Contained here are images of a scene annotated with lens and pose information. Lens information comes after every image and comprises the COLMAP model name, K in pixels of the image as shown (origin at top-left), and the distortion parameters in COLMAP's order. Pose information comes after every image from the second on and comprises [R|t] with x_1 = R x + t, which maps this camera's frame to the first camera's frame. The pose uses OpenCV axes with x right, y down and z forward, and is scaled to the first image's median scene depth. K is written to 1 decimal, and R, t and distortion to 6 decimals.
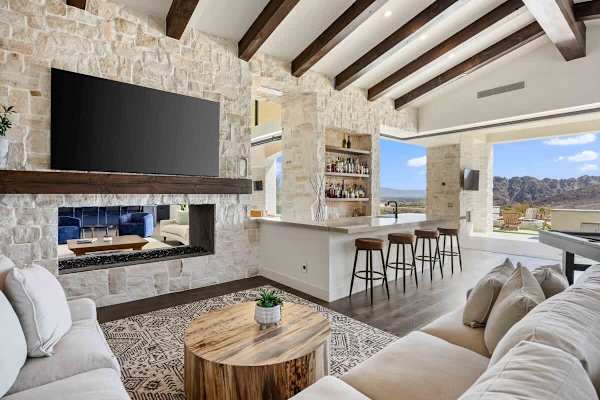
lens RADIAL K [[303.7, 0, 303.1], [0, 303.7, 195.5], [0, 0, 1]] dist [0.000013, 0.000236]
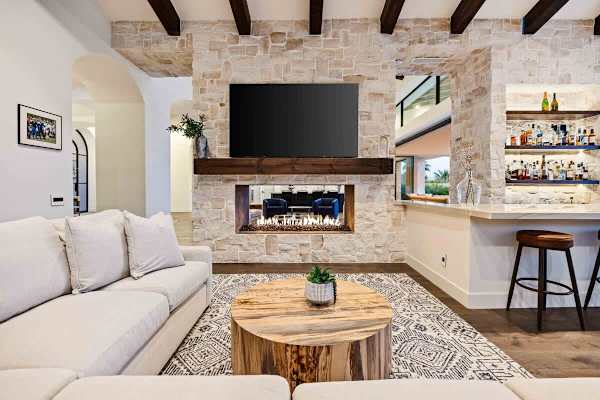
lens RADIAL K [[280.5, 0, 301.3], [0, 280.5, 193.1], [0, 0, 1]] dist [-0.002706, -0.000108]
pose [[0.761532, 0.010312, -0.648045, 0.218217], [-0.001628, 0.999901, 0.013997, 0.051540], [0.648125, -0.009605, 0.761473, 0.196559]]
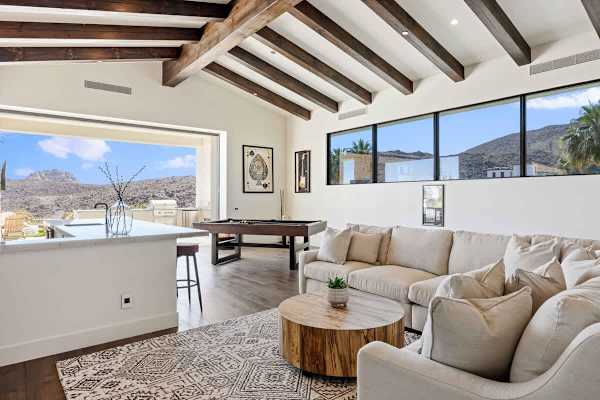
lens RADIAL K [[361.5, 0, 300.0], [0, 361.5, 200.0], [0, 0, 1]] dist [-0.001617, 0.000360]
pose [[0.023831, -0.014694, 0.999608, -0.863636], [0.010667, 0.999839, 0.014443, 0.002008], [-0.999659, 0.010319, 0.023984, 0.642523]]
